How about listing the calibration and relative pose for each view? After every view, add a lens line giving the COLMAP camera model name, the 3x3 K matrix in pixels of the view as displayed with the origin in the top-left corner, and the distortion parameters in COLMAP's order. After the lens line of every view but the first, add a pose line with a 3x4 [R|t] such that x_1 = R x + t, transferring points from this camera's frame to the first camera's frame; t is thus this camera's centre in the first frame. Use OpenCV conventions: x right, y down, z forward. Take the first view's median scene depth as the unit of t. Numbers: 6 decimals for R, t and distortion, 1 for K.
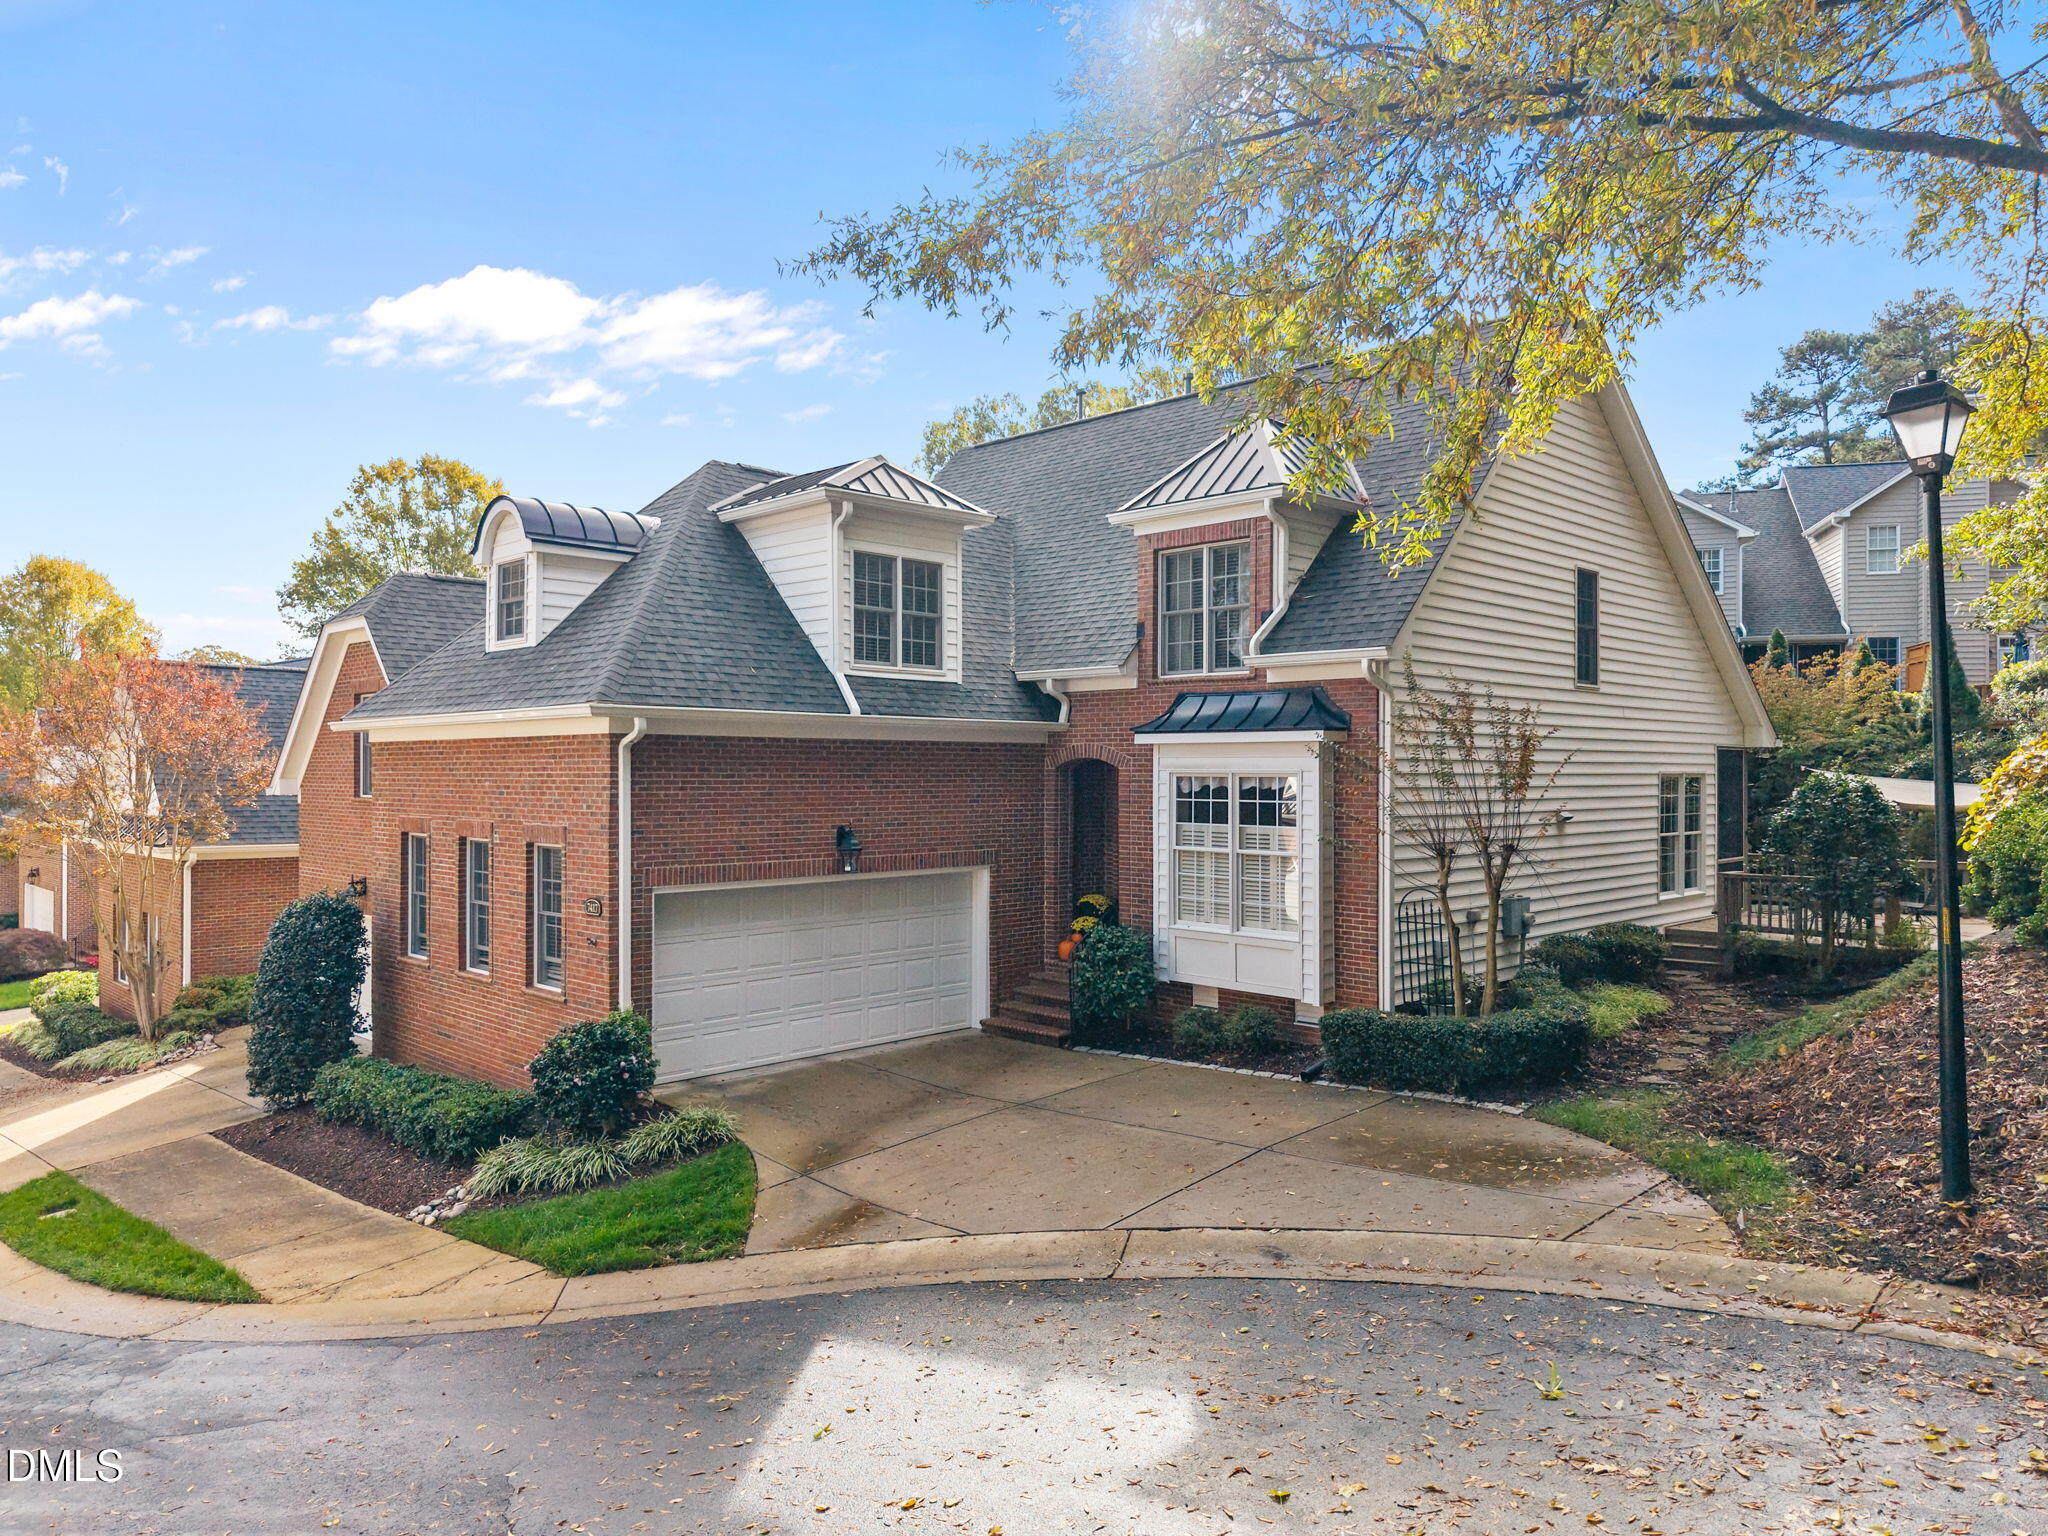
lens RADIAL K [[1393.2, 0, 1024.0], [0, 1393.2, 768.0], [0, 0, 1]] dist [0.002080, -0.001463]
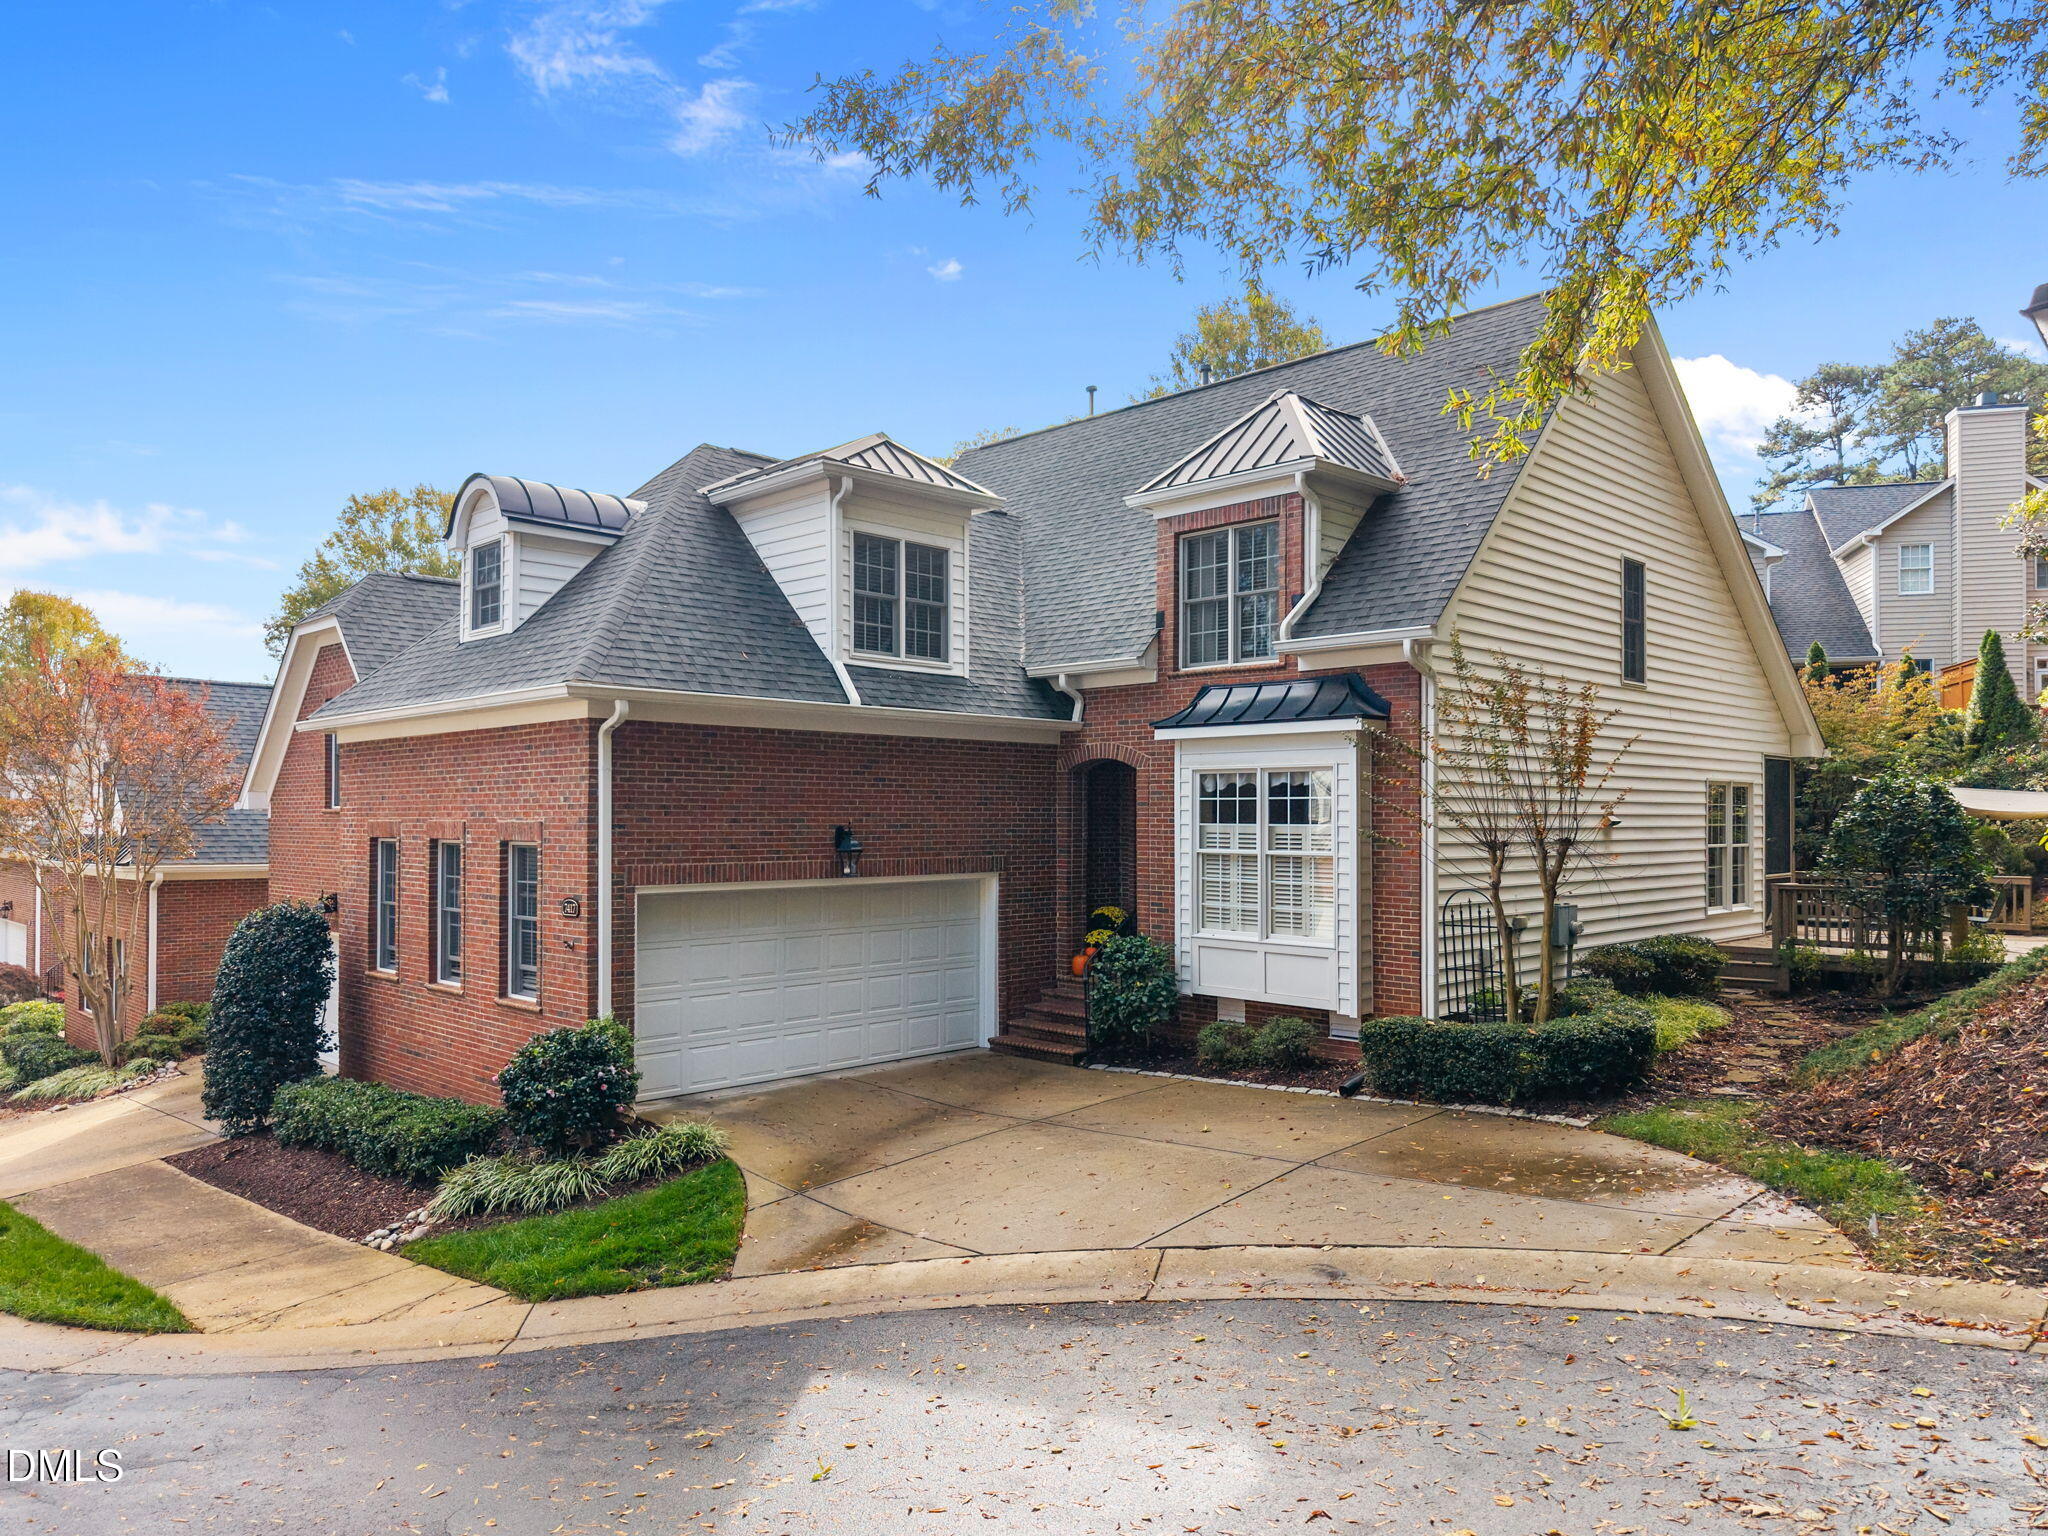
lens RADIAL K [[1404.2, 0, 1028.4], [0, 1404.2, 803.3], [0, 0, 1]] dist [-0.001441, 0.001801]
pose [[0.999996, 0.000180, 0.002647, -0.008401], [-0.000159, 0.999966, -0.008238, 0.035565], [-0.002649, 0.008238, 0.999963, 0.065444]]
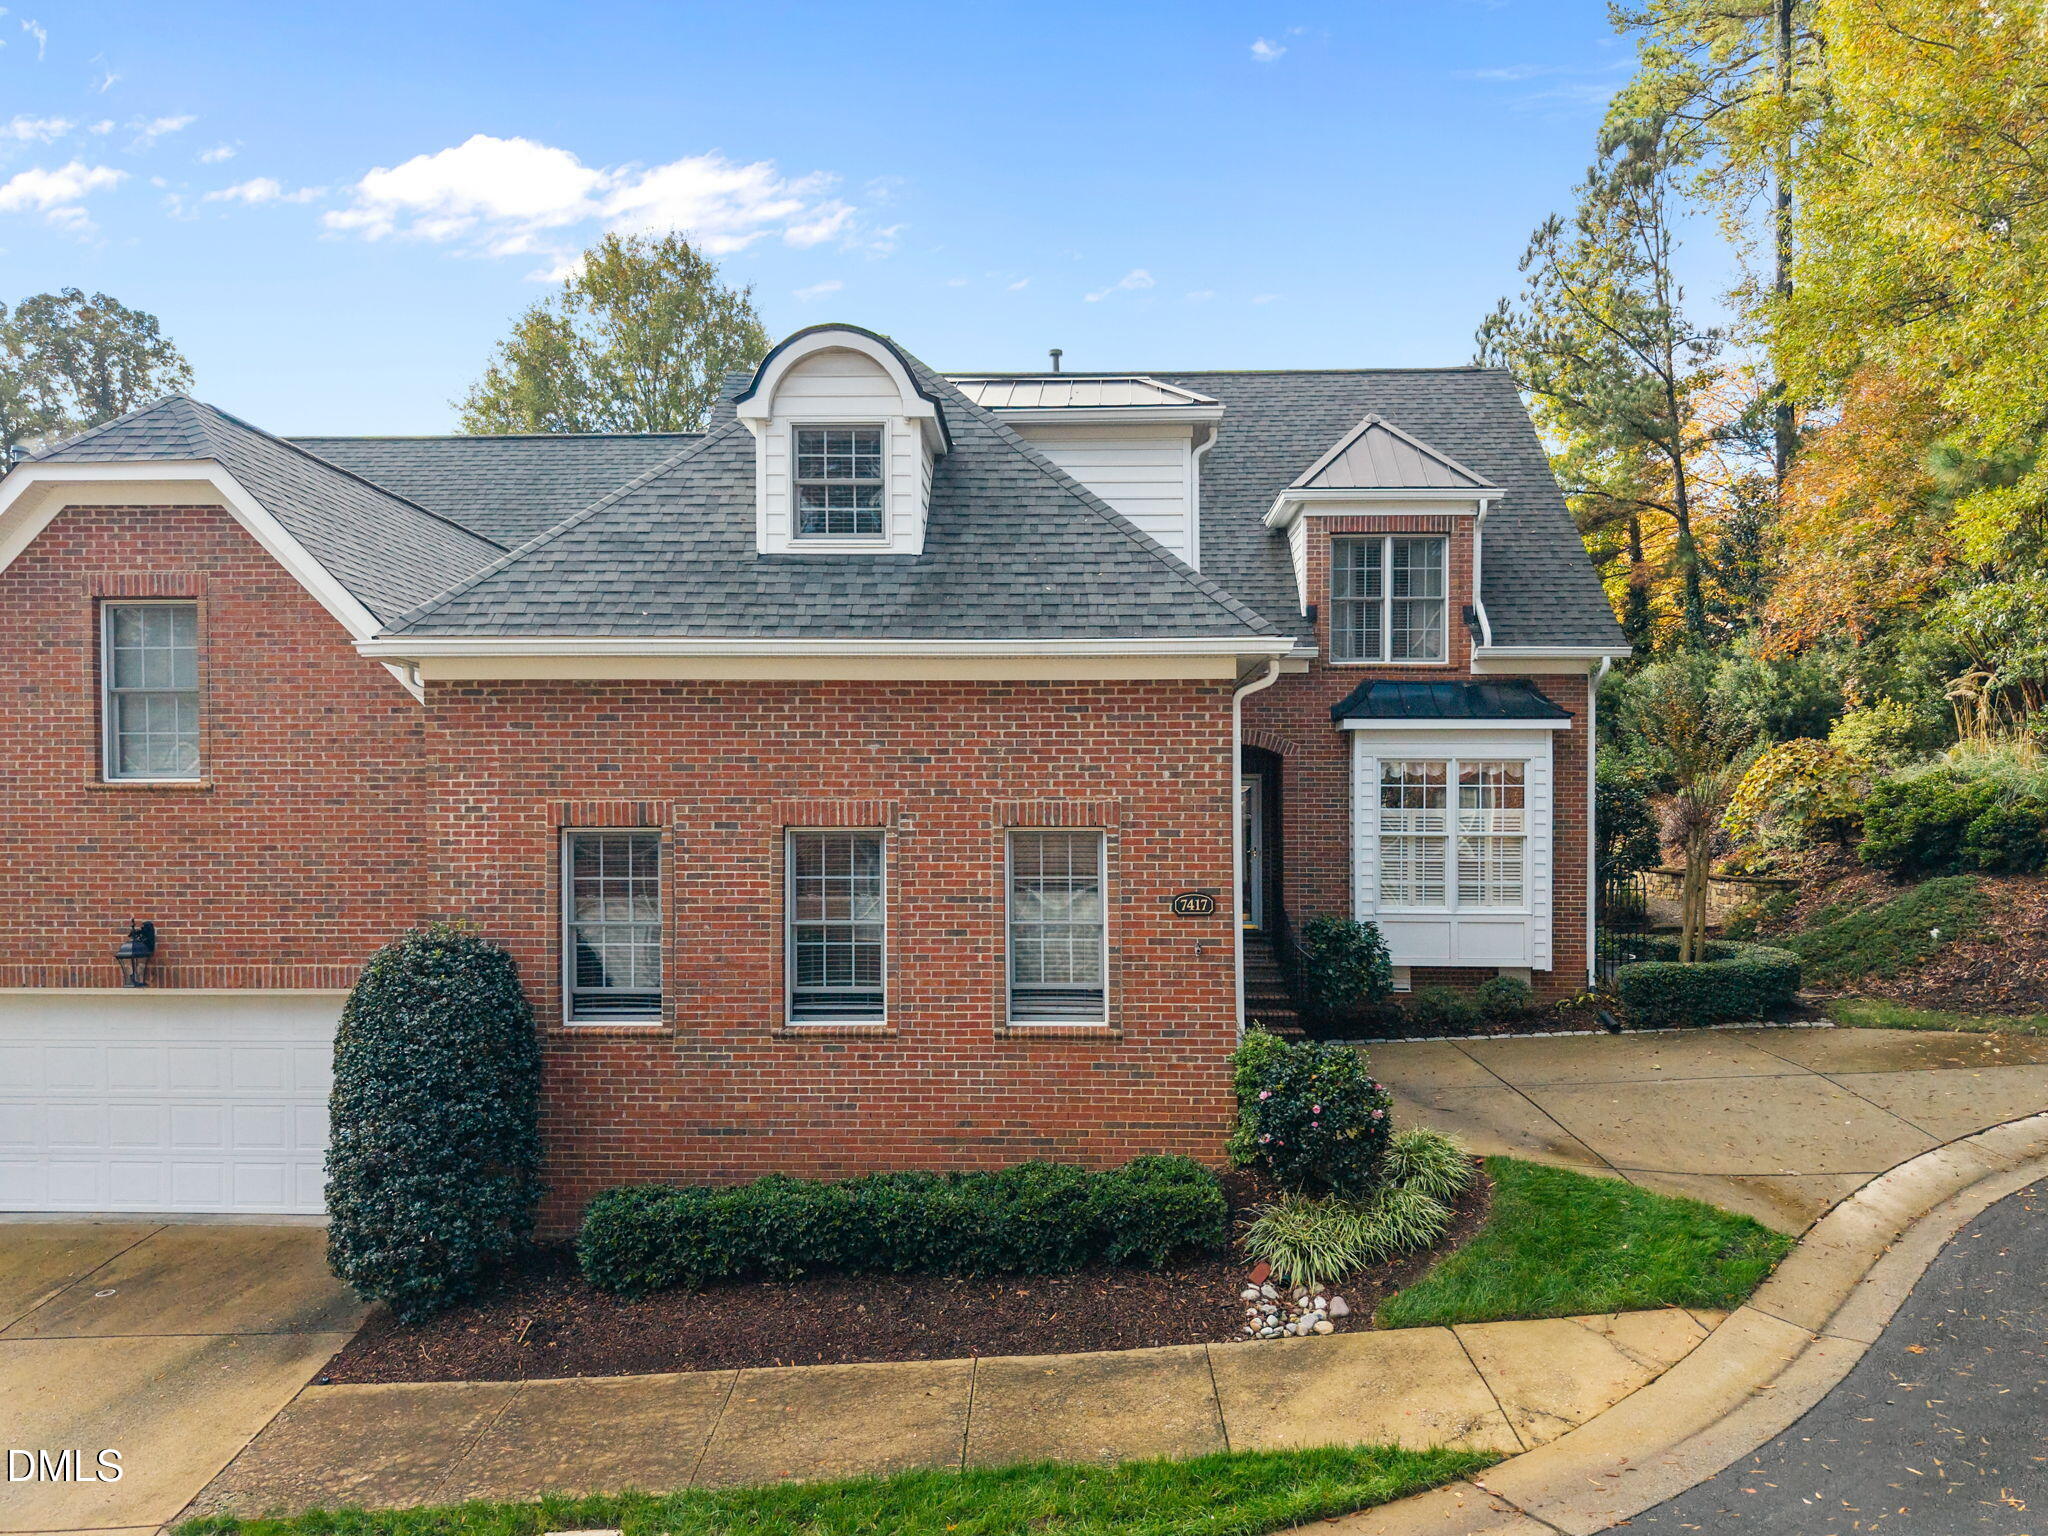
lens RADIAL K [[1419.3, 0, 1025.6], [0, 1419.3, 855.3], [0, 0, 1]] dist [-0.005919, -0.002390]
pose [[0.724899, -0.018630, 0.688604, -0.834061], [-0.003504, 0.999522, 0.030731, 0.045424], [-0.688847, -0.024690, 0.724486, 0.462568]]
